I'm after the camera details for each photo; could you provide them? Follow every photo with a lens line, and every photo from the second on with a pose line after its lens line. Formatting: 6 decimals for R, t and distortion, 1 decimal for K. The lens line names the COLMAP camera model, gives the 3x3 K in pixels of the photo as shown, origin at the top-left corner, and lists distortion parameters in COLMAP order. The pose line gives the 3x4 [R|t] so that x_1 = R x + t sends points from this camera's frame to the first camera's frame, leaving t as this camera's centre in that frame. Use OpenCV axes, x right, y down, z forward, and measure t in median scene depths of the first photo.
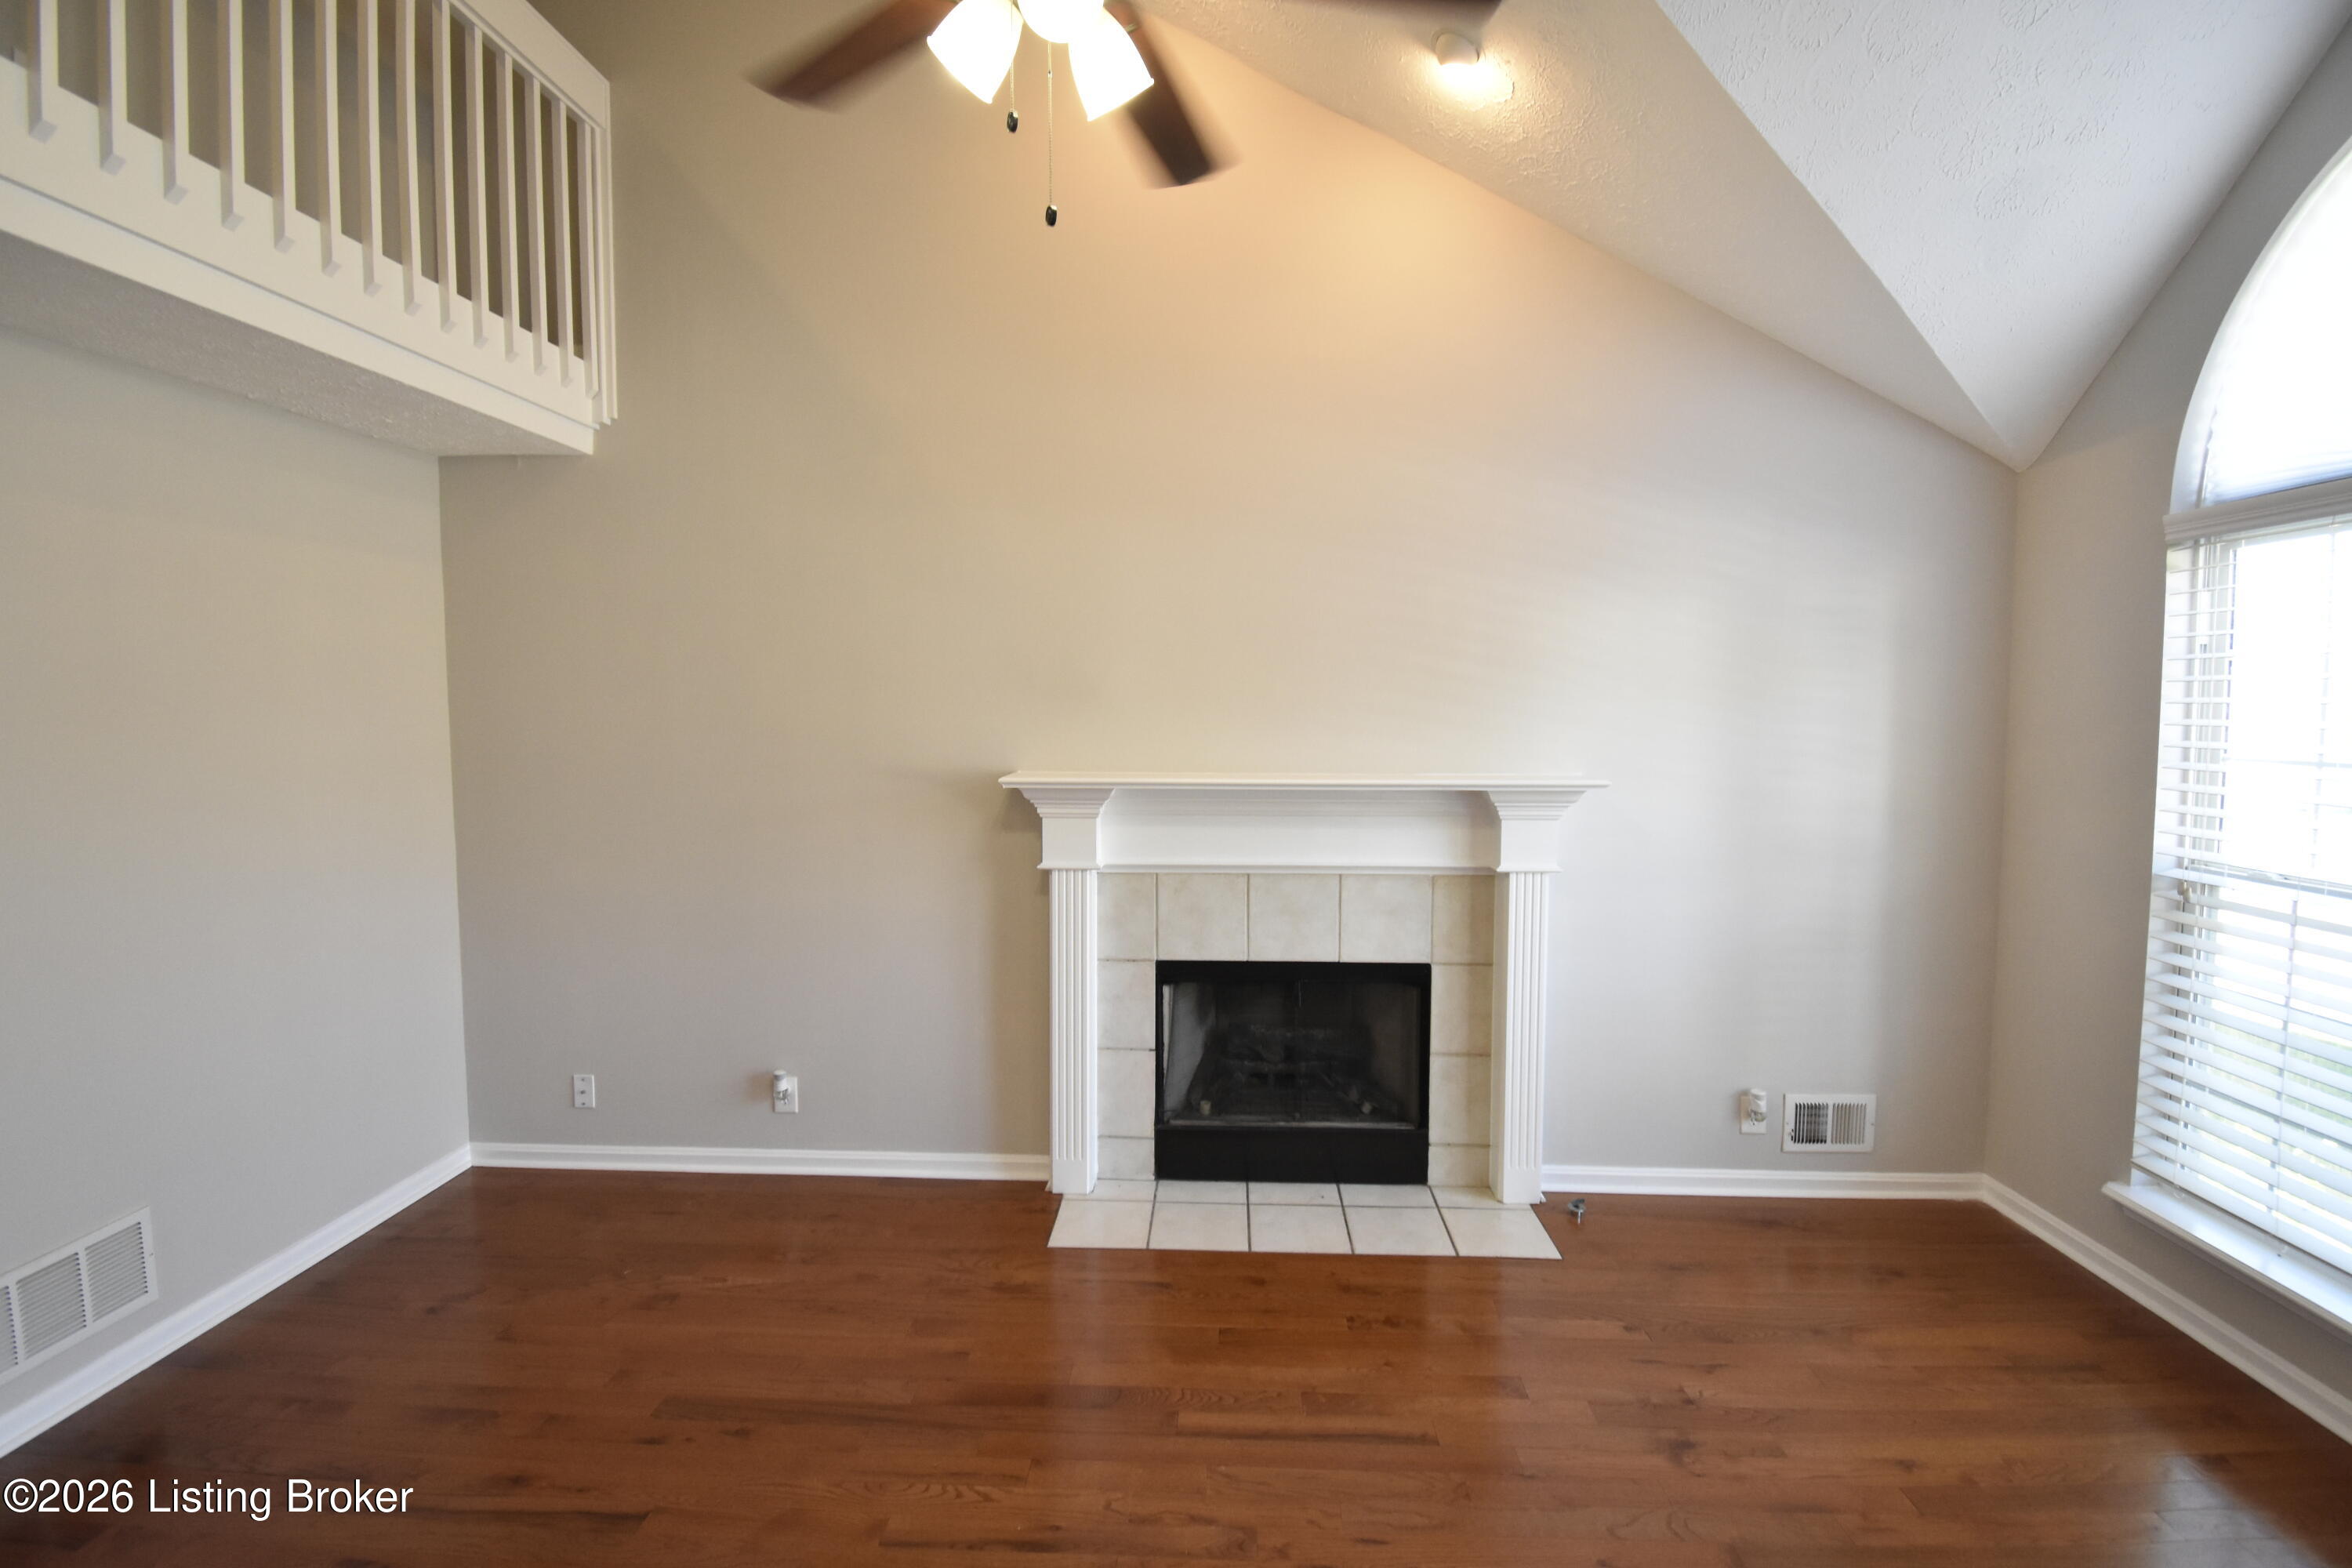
lens RADIAL K [[1043.4, 0, 1181.6], [0, 1043.4, 782.5], [0, 0, 1]] dist [0.024229, -0.028846]
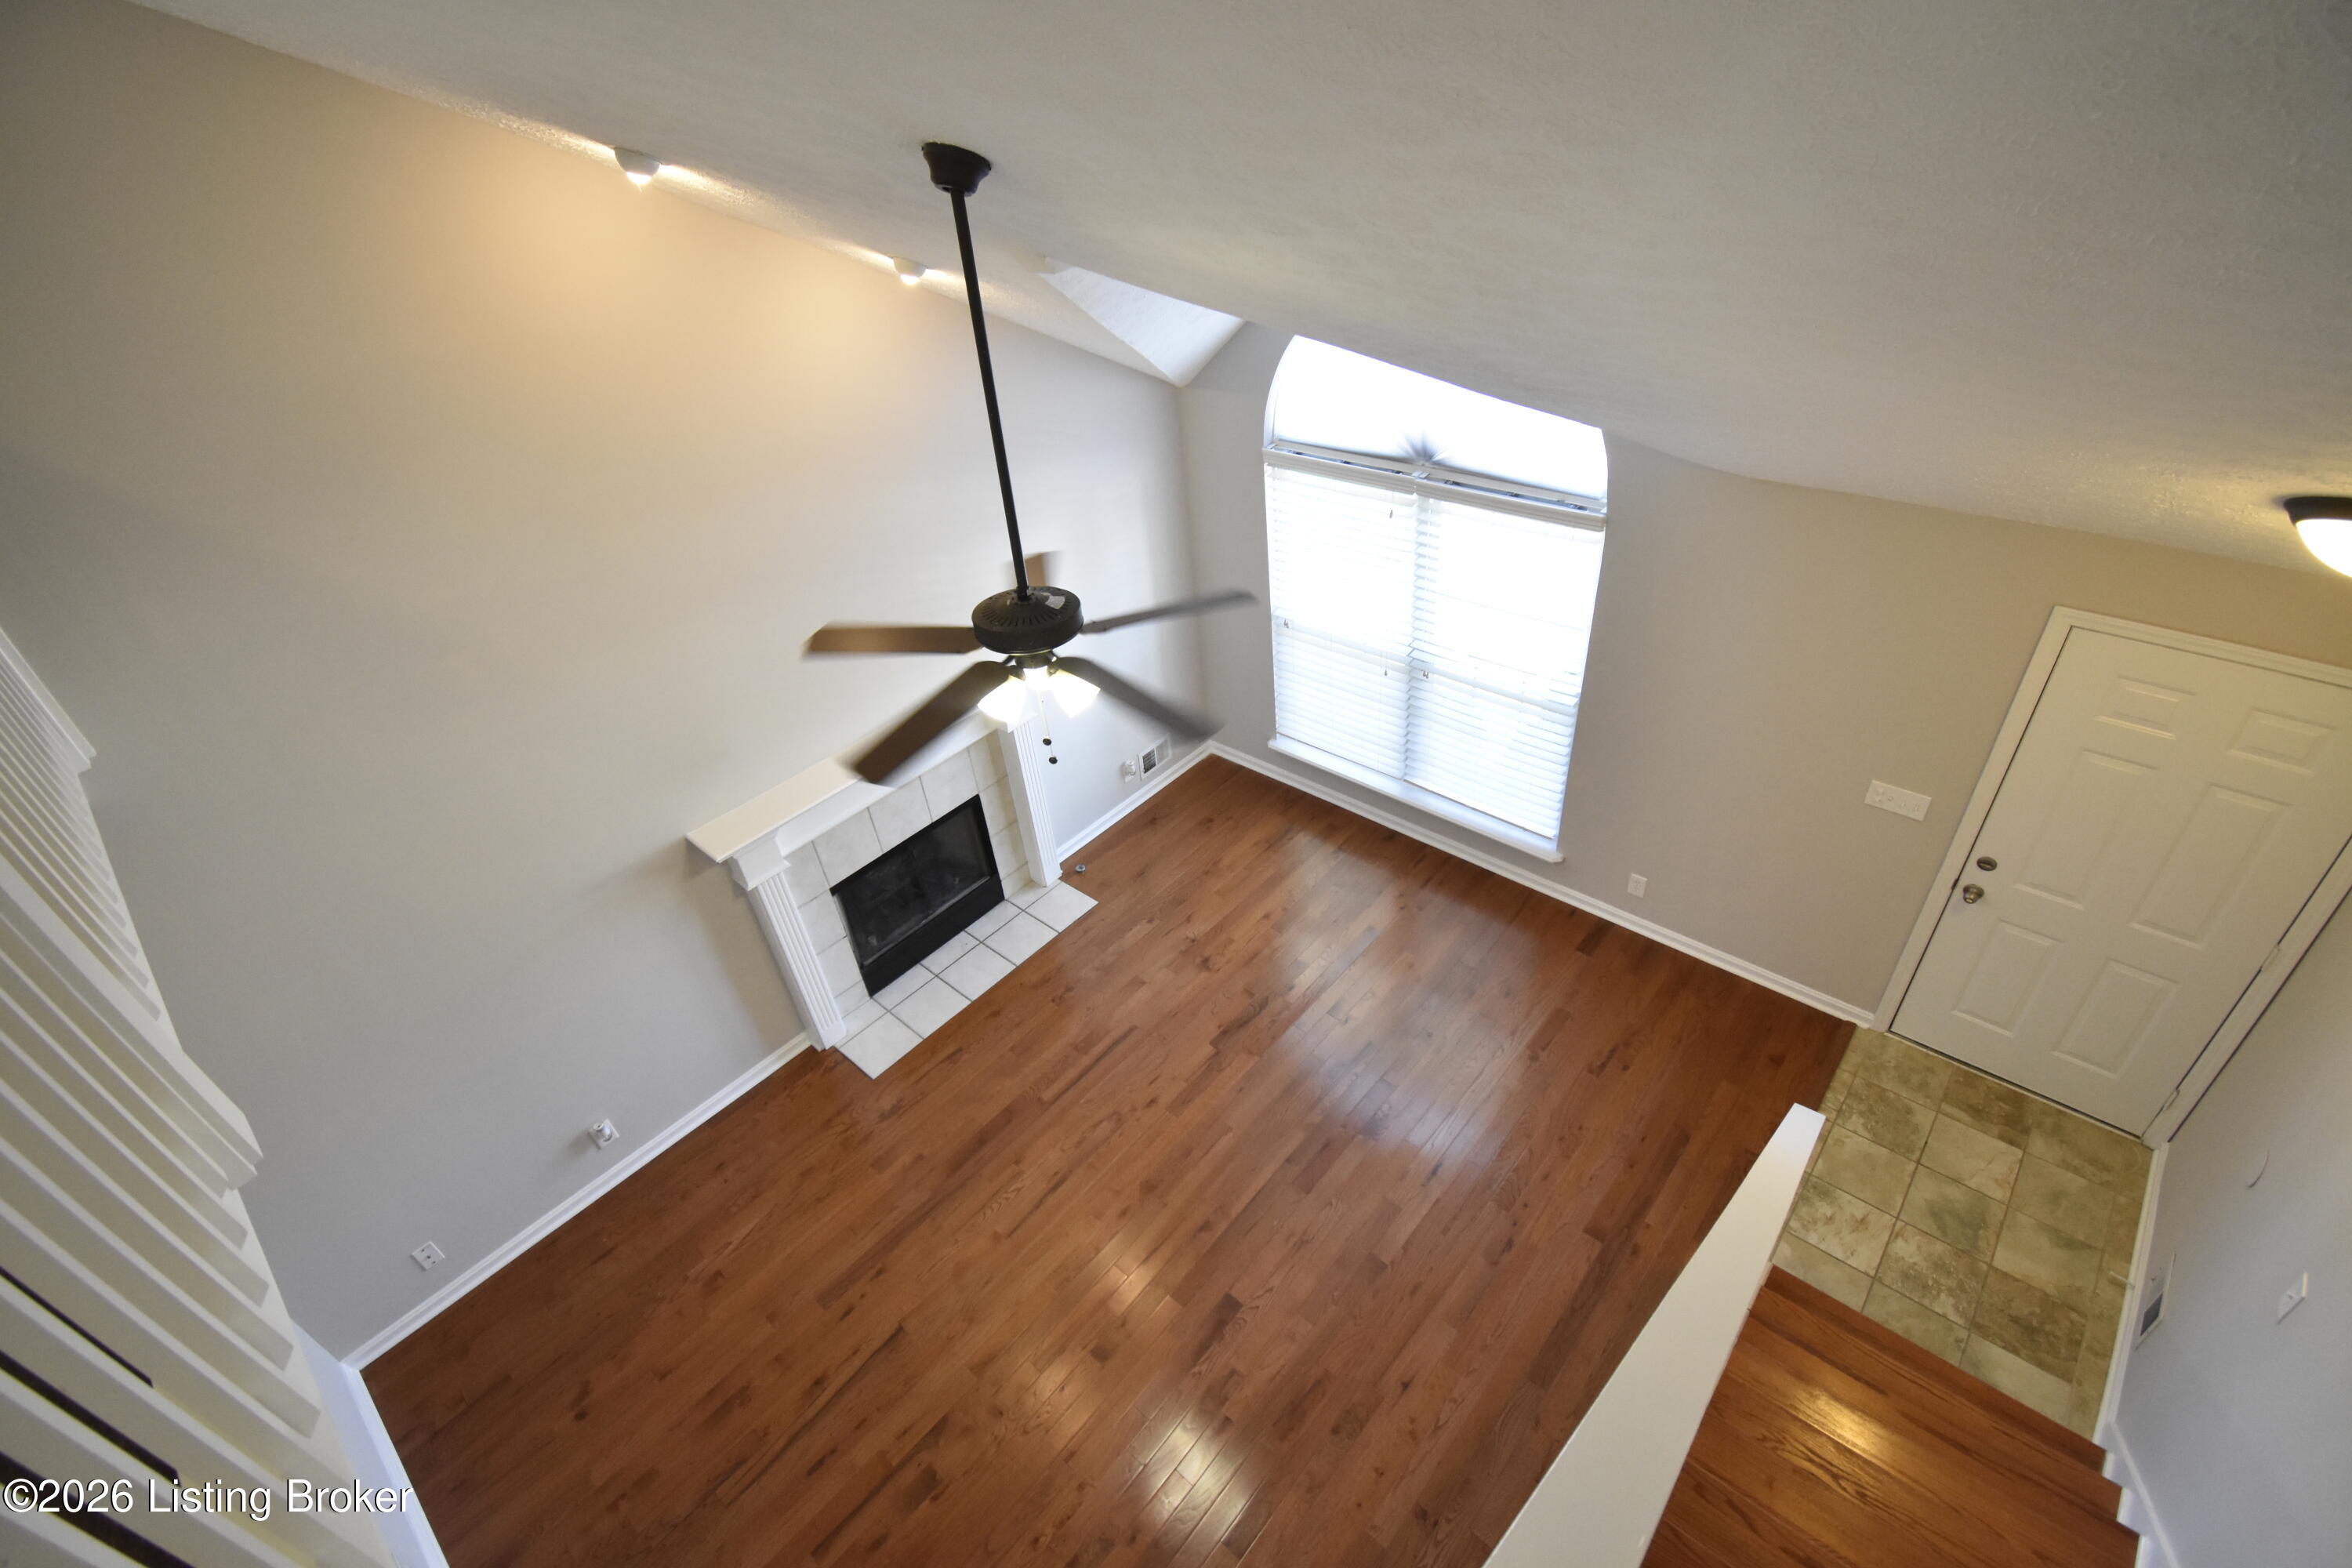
lens RADIAL K [[1039.6, 0, 1170.4], [0, 1039.6, 793.8], [0, 0, 1]] dist [0.023998, -0.029410]
pose [[0.628971, -0.510707, 0.586152, -0.609305], [0.144773, 0.817717, 0.557118, -0.803558], [-0.763830, -0.265552, 0.588257, -0.177002]]
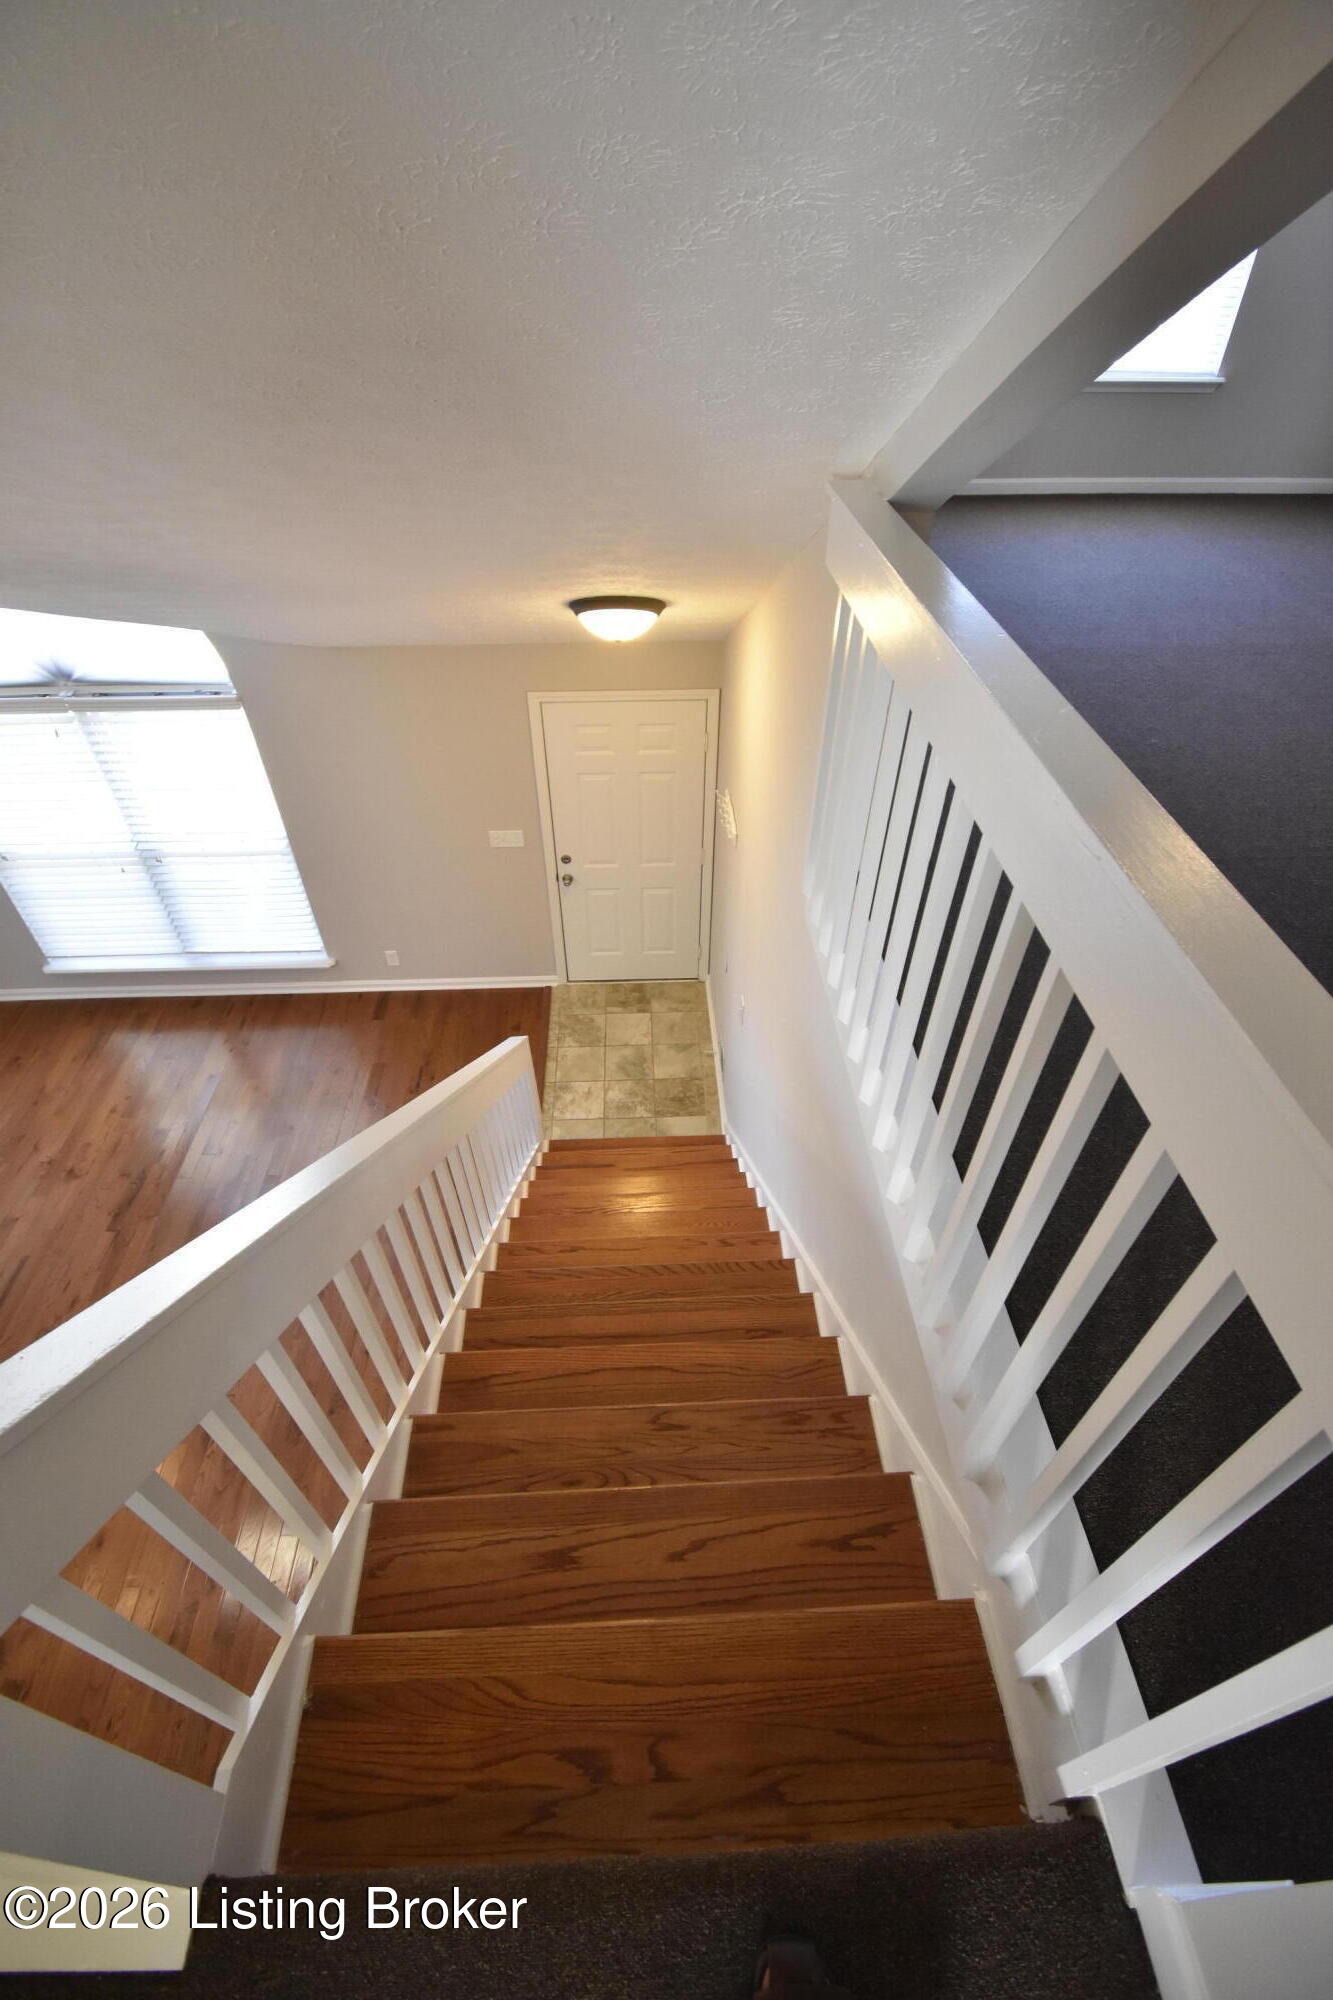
lens RADIAL K [[886.1, 0, 666.5], [0, 886.1, 1000.0], [0, 0, 1]] dist [0.025956, -0.031214]
pose [[-0.090666, -0.672556, 0.734471, -0.780782], [0.064695, 0.731973, 0.678255, -0.851884], [-0.993778, 0.109011, -0.022854, -0.355460]]
